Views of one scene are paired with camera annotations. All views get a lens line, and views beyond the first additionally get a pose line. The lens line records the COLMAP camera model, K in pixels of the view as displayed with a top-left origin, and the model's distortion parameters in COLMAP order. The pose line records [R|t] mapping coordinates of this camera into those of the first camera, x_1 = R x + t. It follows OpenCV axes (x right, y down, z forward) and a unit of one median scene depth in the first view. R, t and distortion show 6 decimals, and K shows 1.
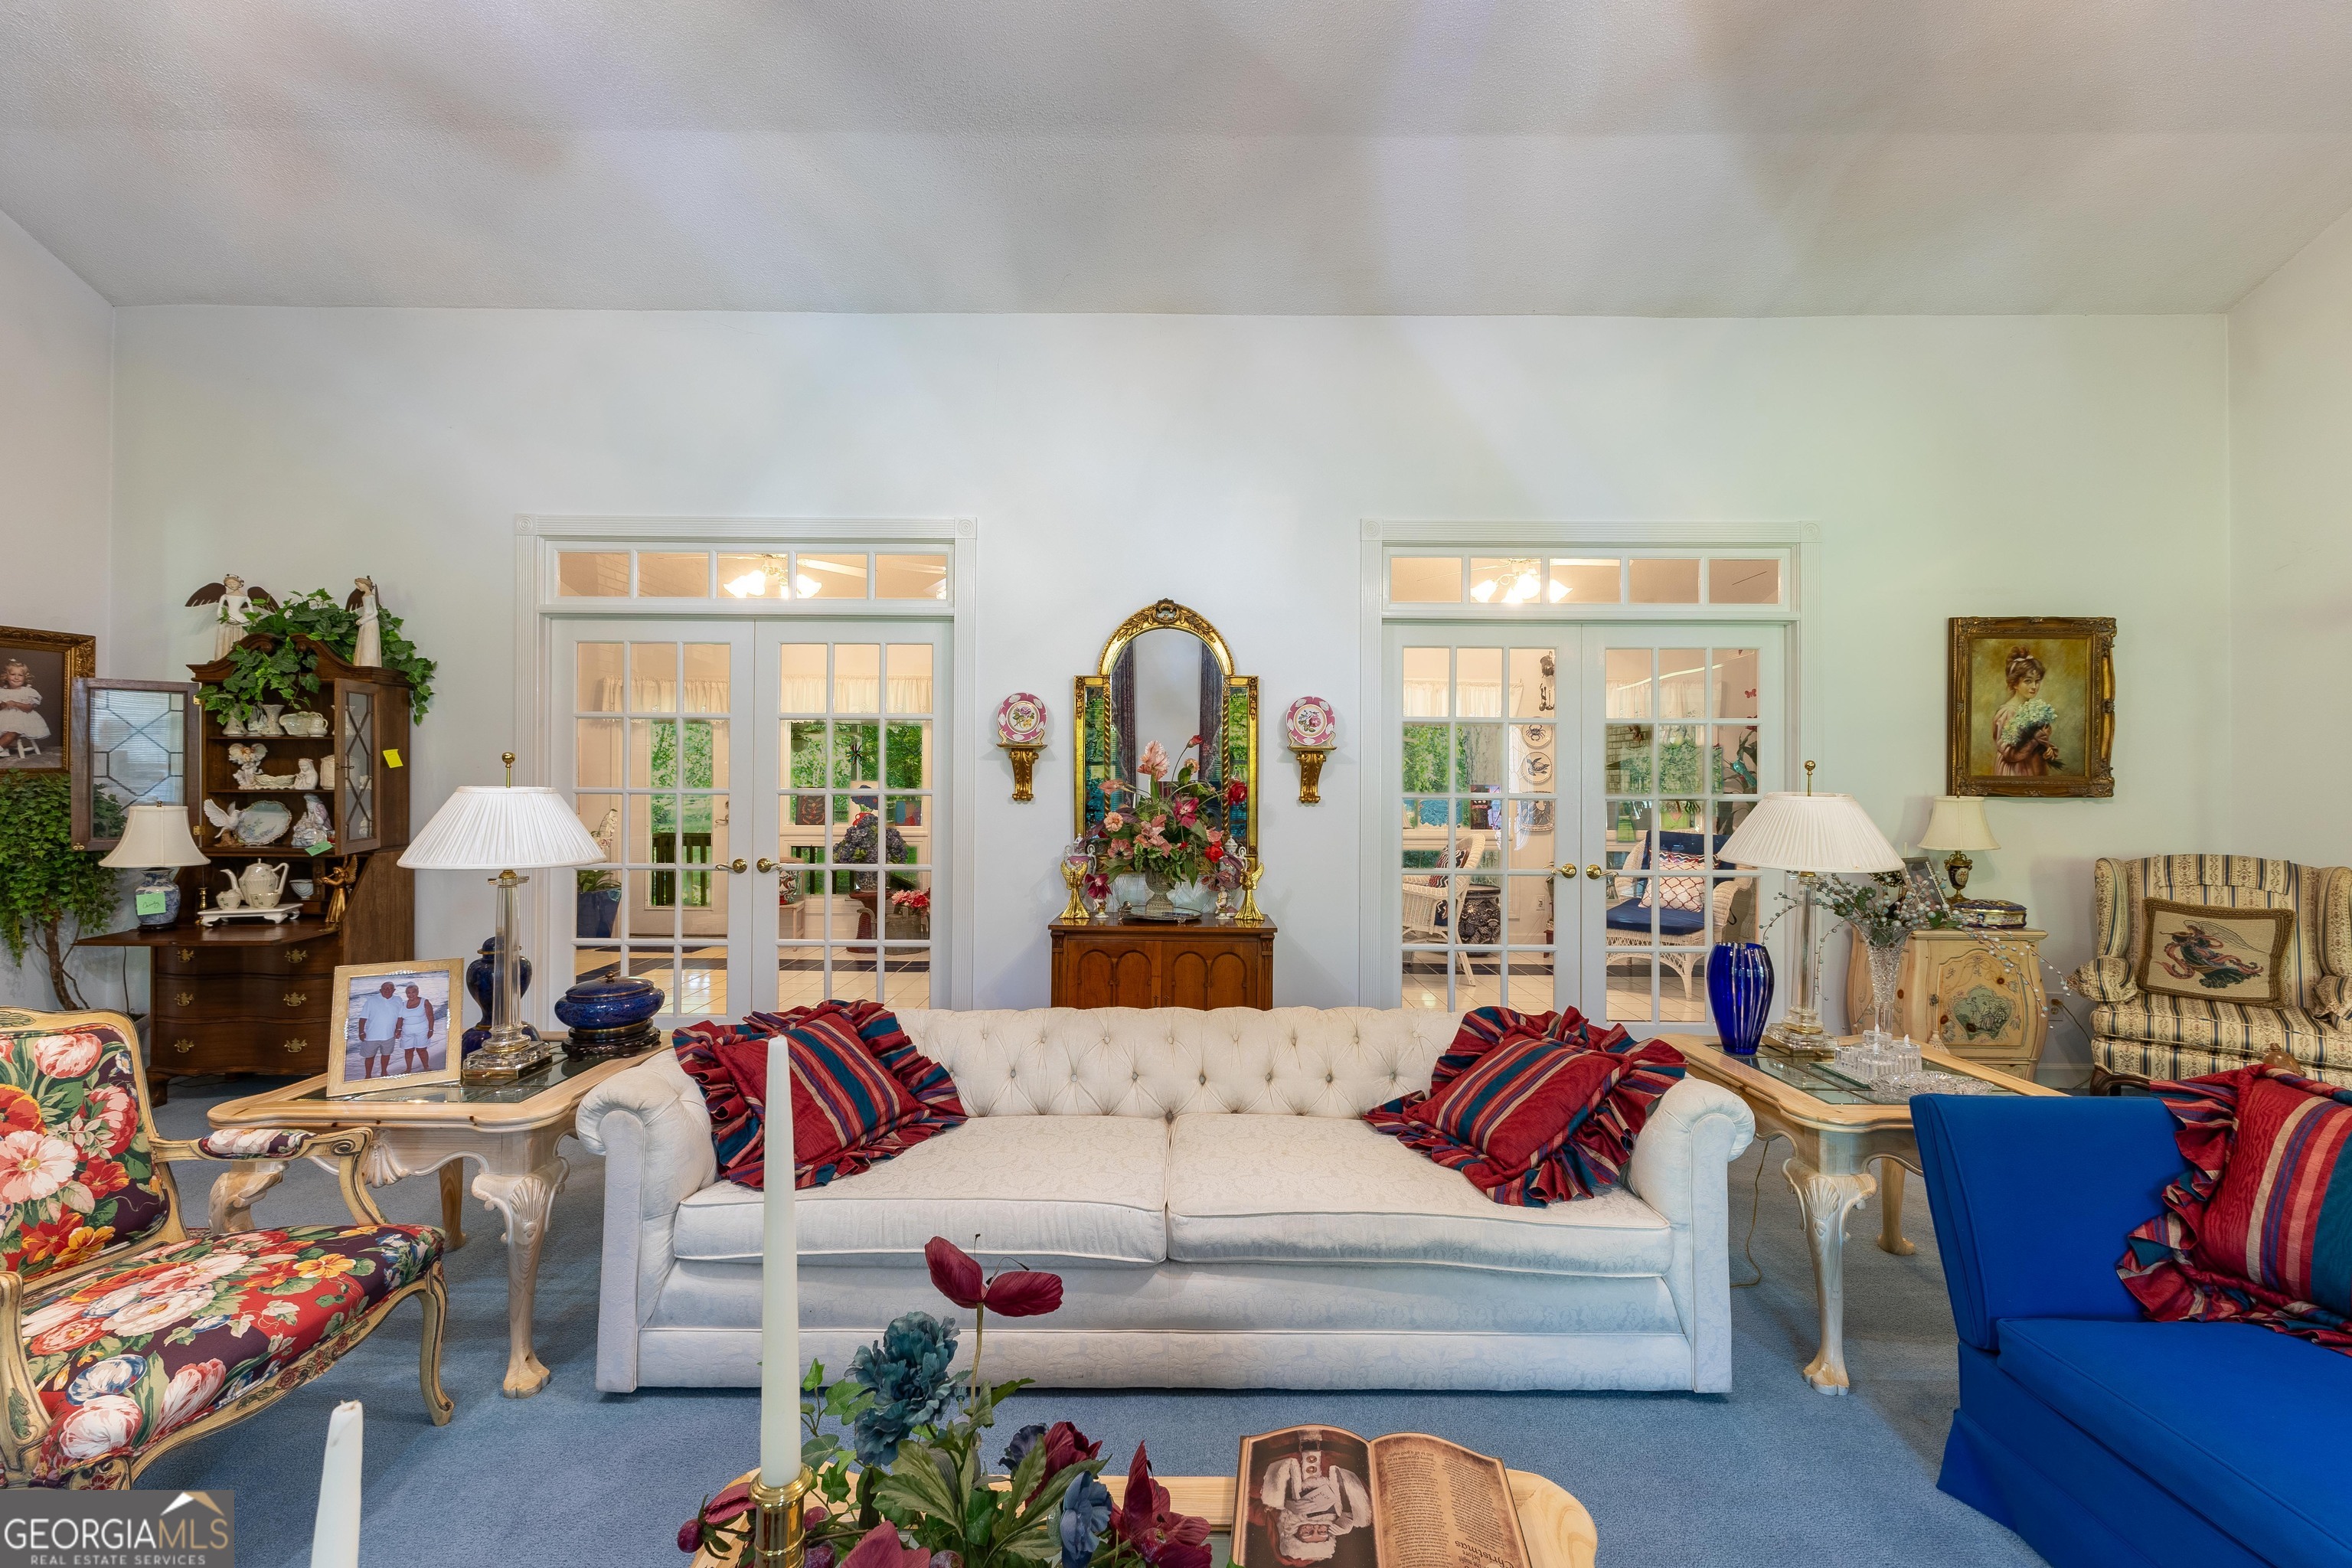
lens RADIAL K [[1029.5, 0, 1163.8], [0, 1029.5, 773.2], [0, 0, 1]] dist [0.009242, -0.001305]
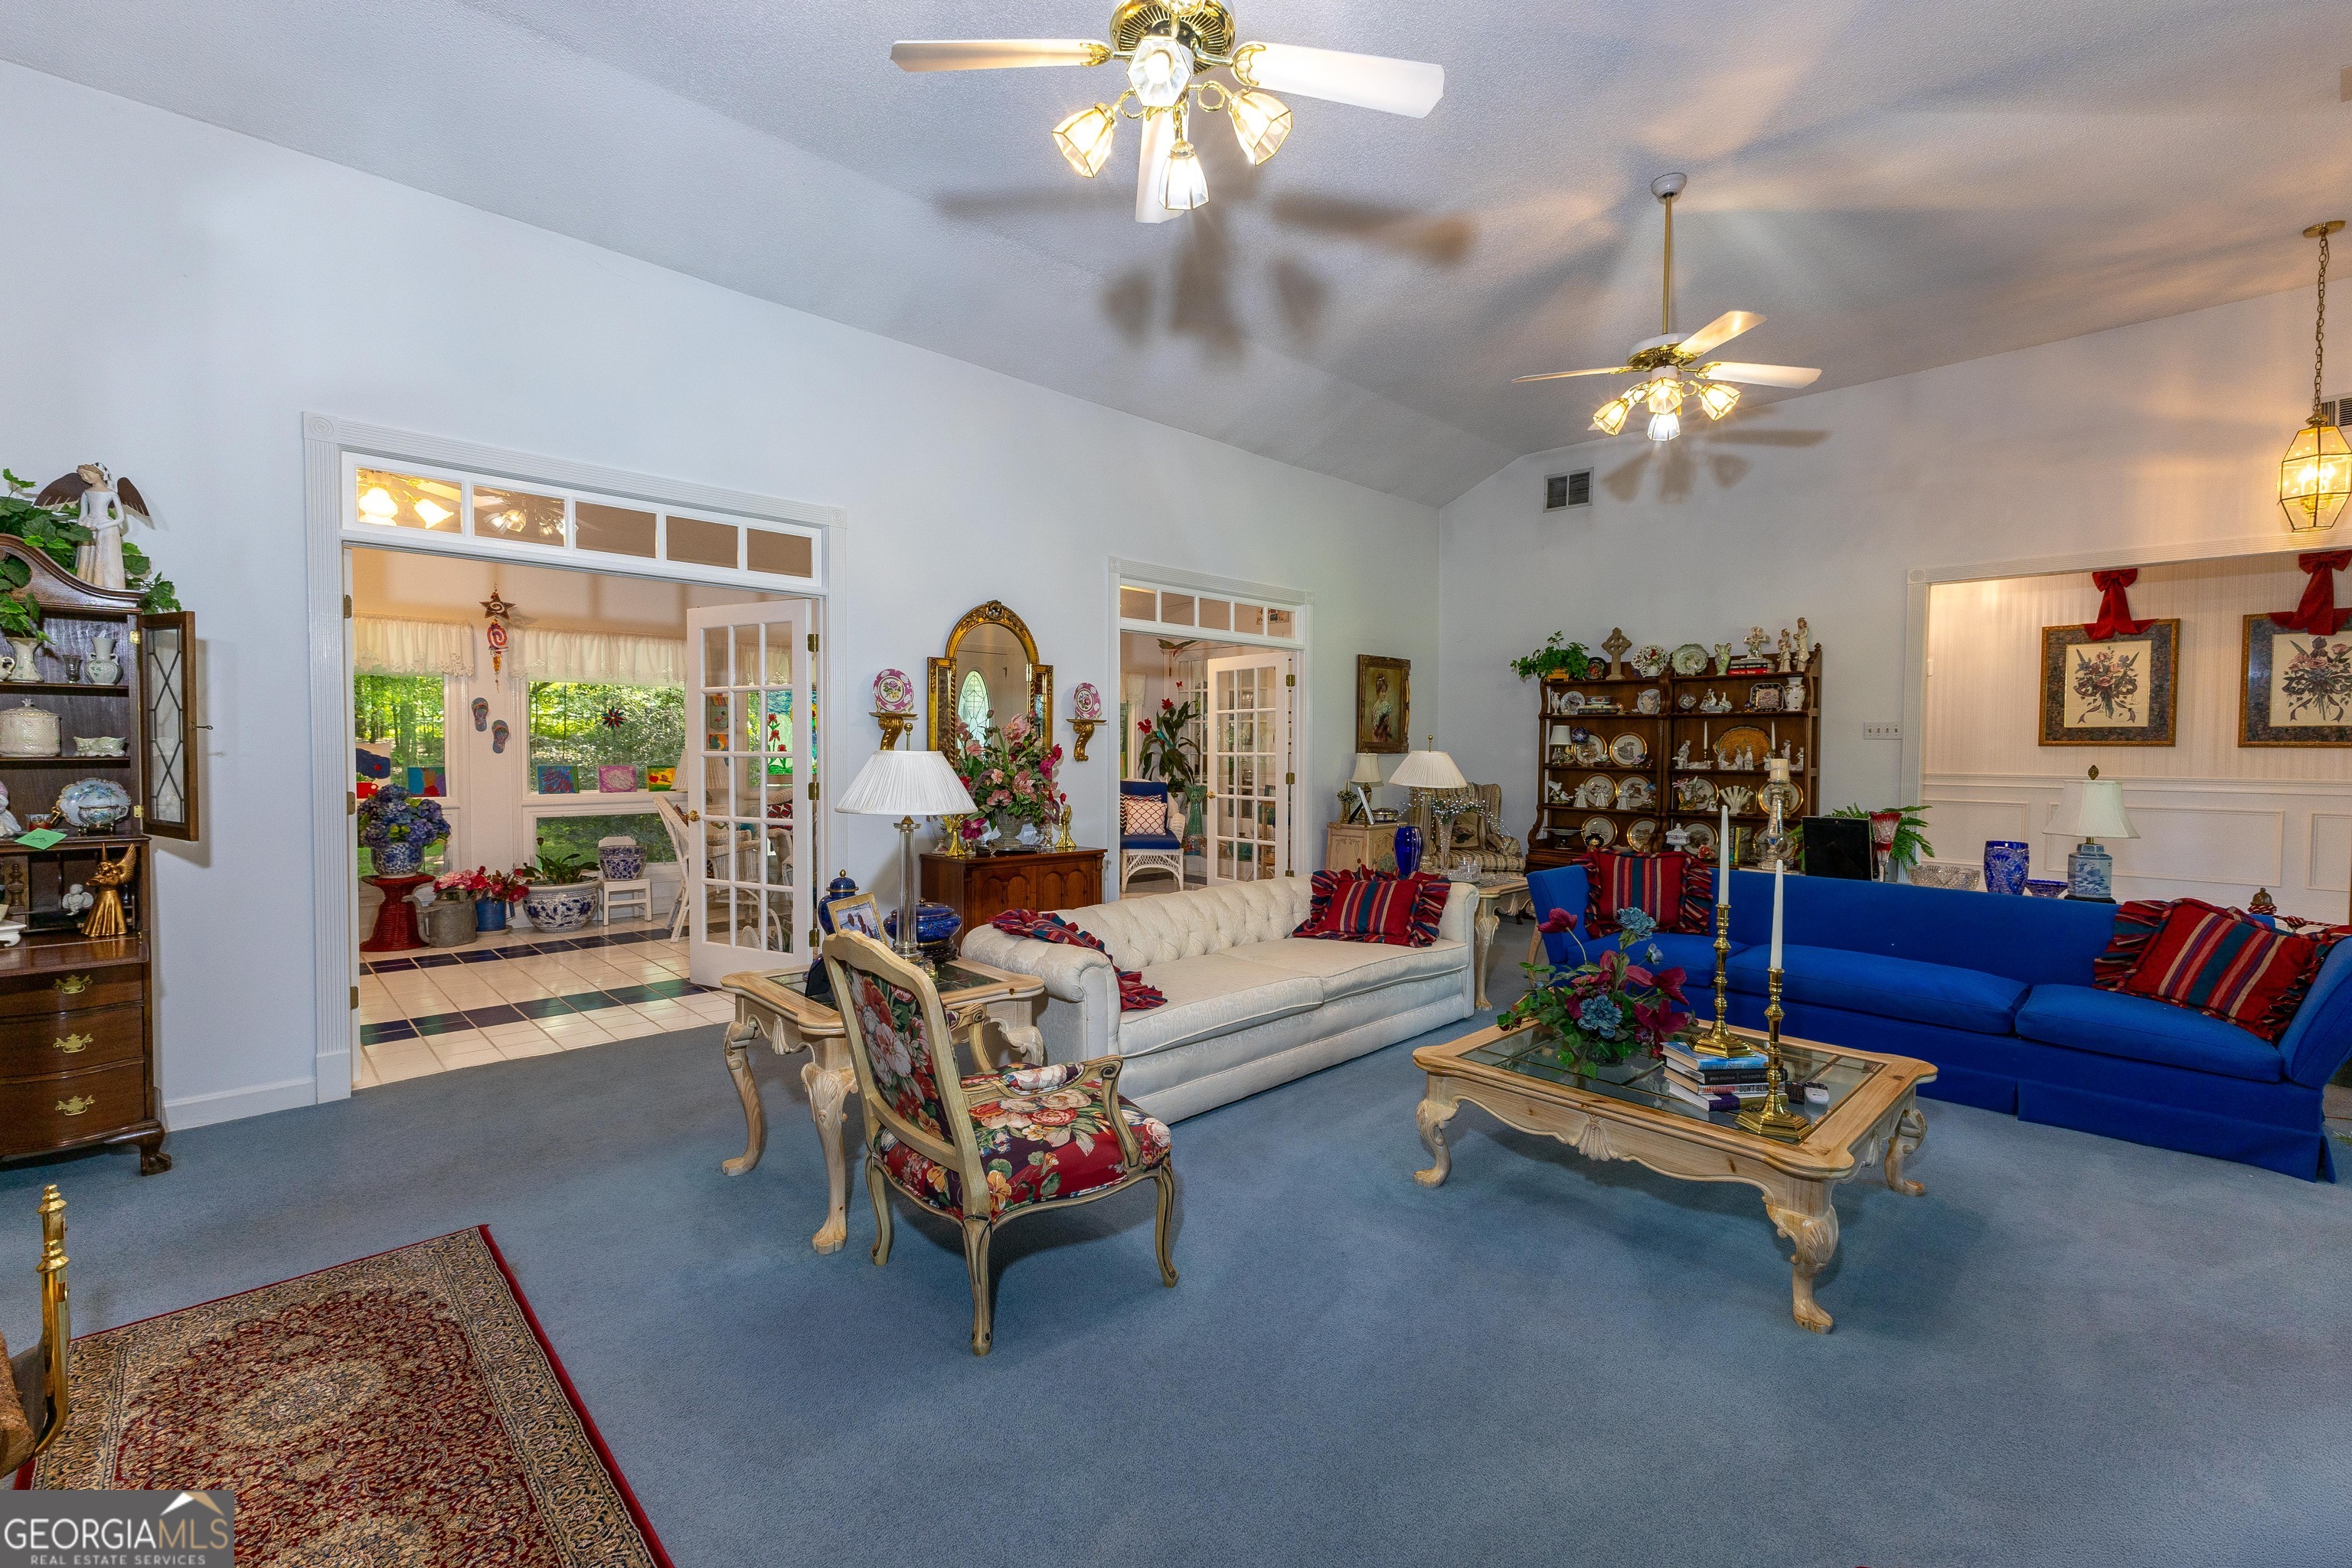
lens RADIAL K [[1016.9, 0, 1197.9], [0, 1016.9, 775.9], [0, 0, 1]] dist [0.021154, -0.000101]
pose [[0.705021, -0.021755, 0.708853, -0.717486], [-0.008262, 0.999210, 0.038883, -0.004786], [-0.709138, -0.033270, 0.704284, -0.066345]]
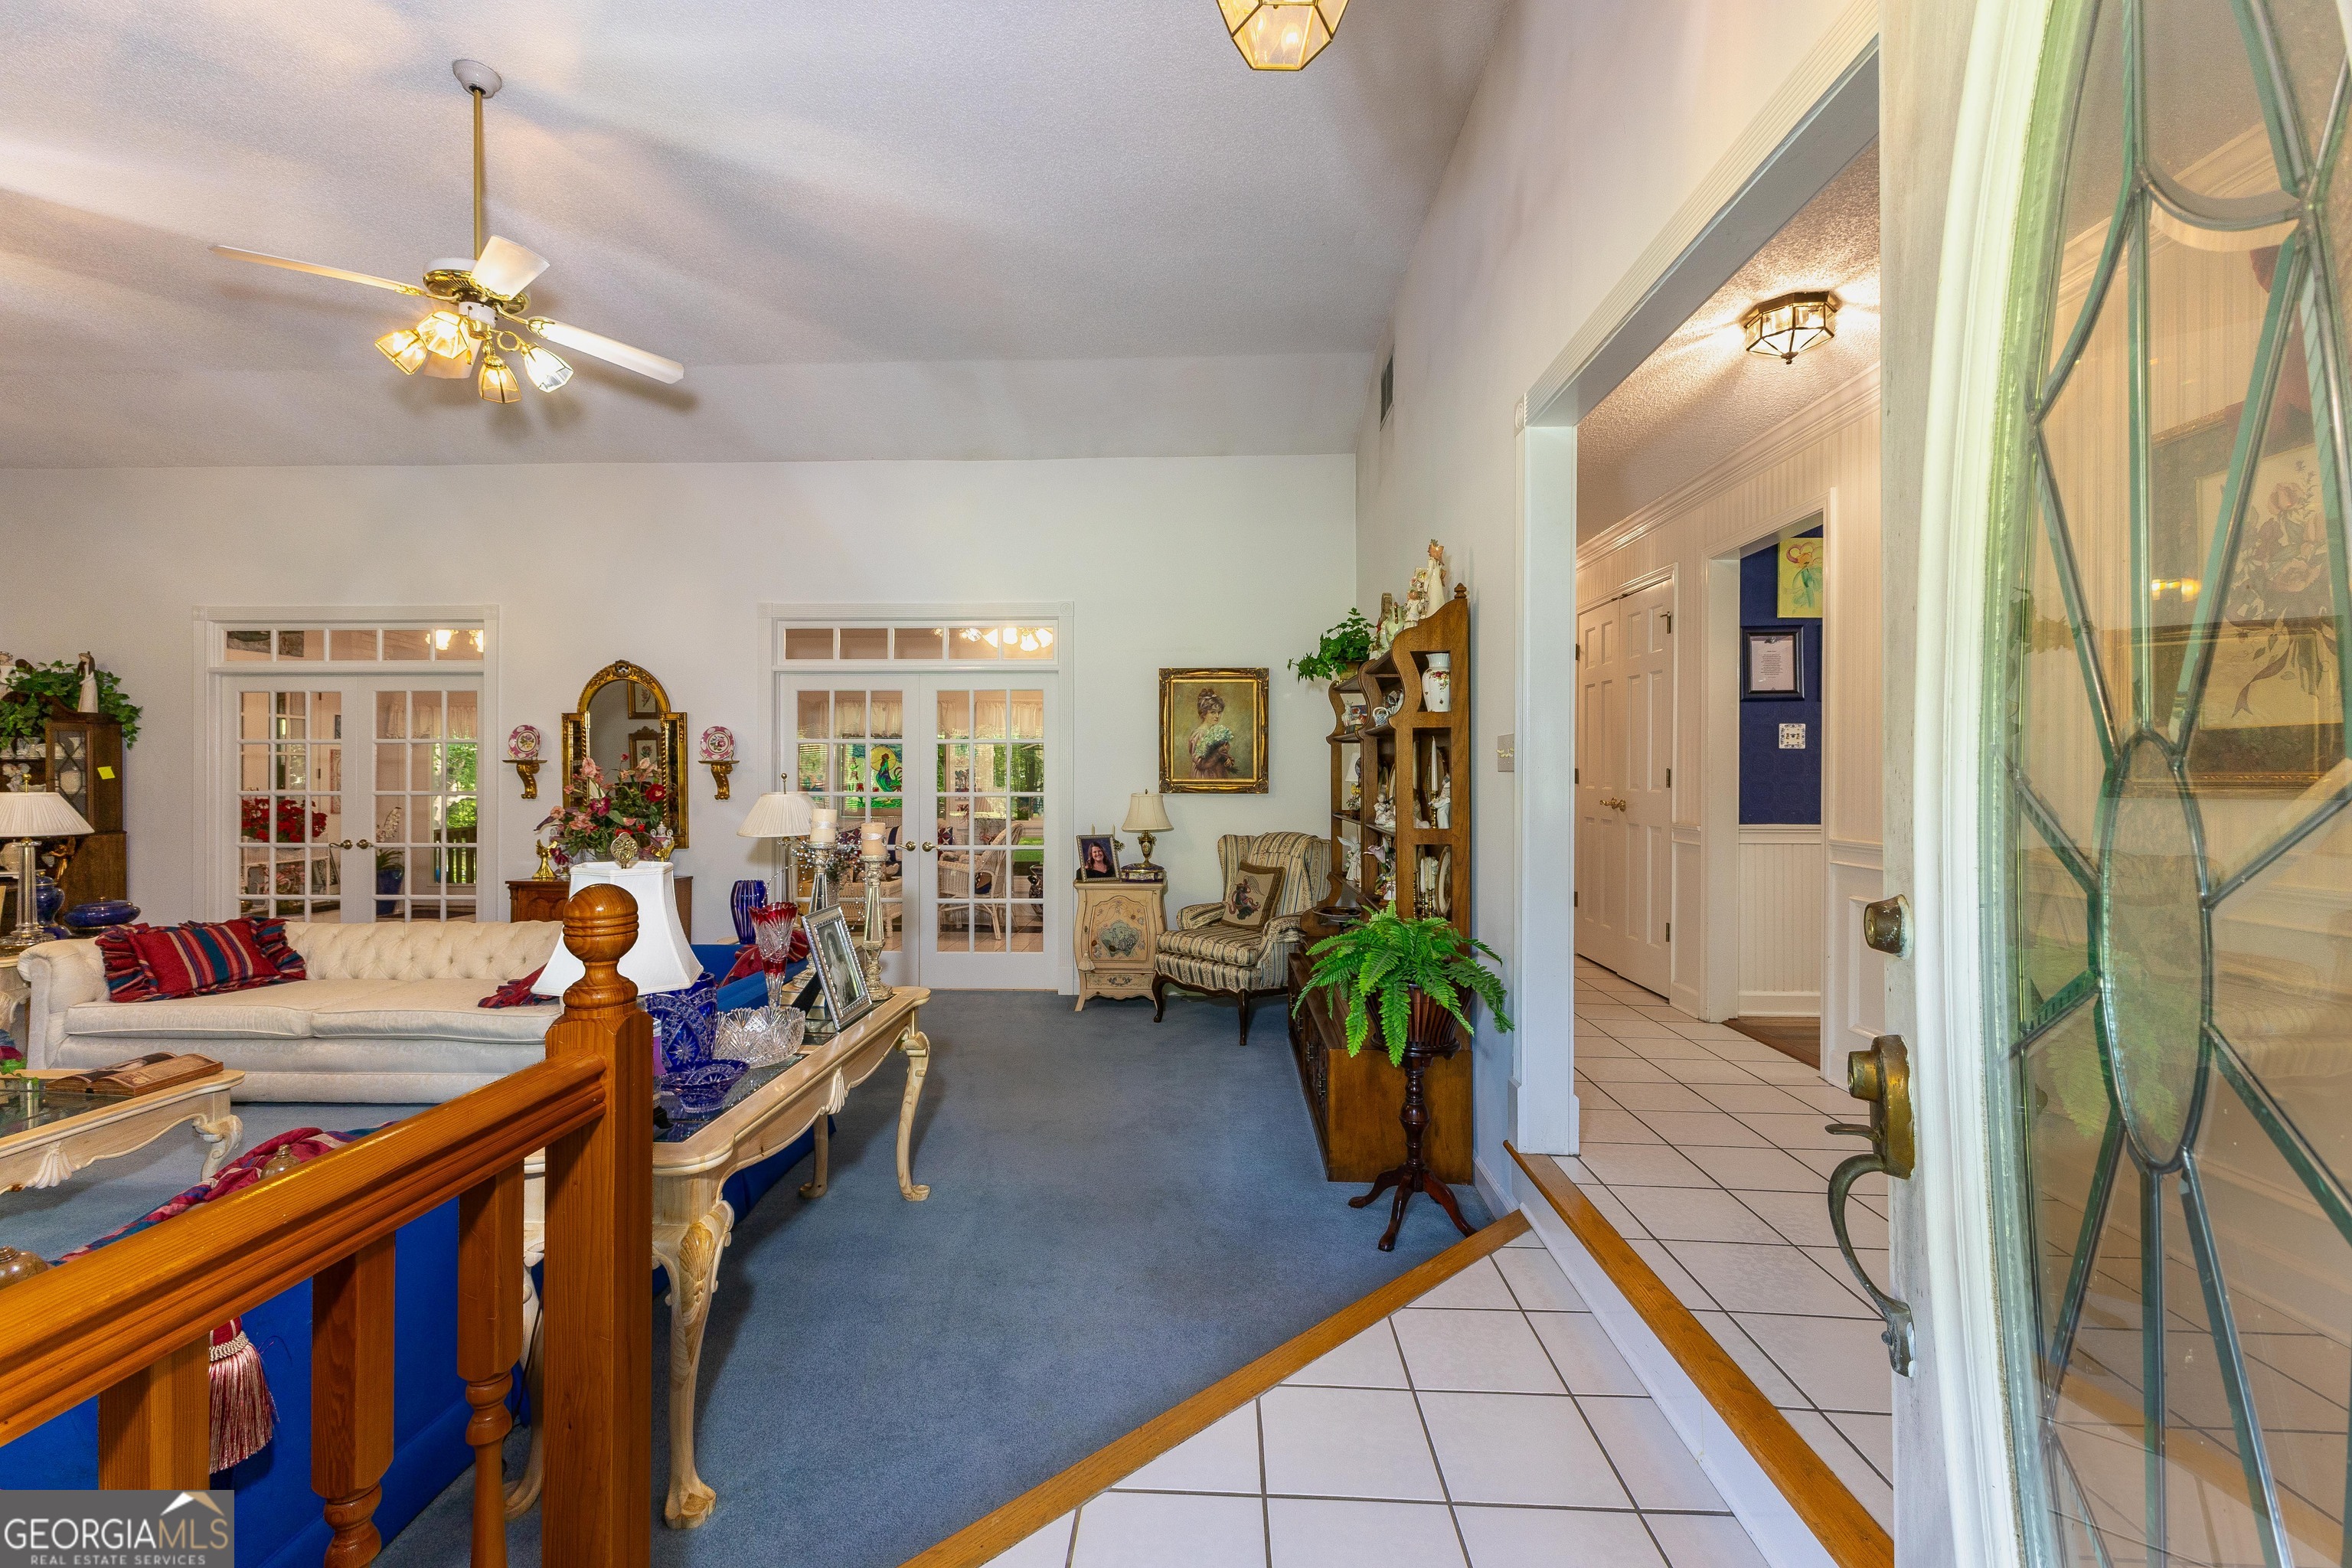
lens RADIAL K [[1029.5, 0, 1163.8], [0, 1029.5, 773.2], [0, 0, 1]] dist [0.009242, -0.001305]
pose [[0.999002, -0.005413, -0.044333, 0.836538], [0.005488, 0.999984, 0.001558, -0.007023], [0.044324, -0.001800, 0.999016, -0.428671]]
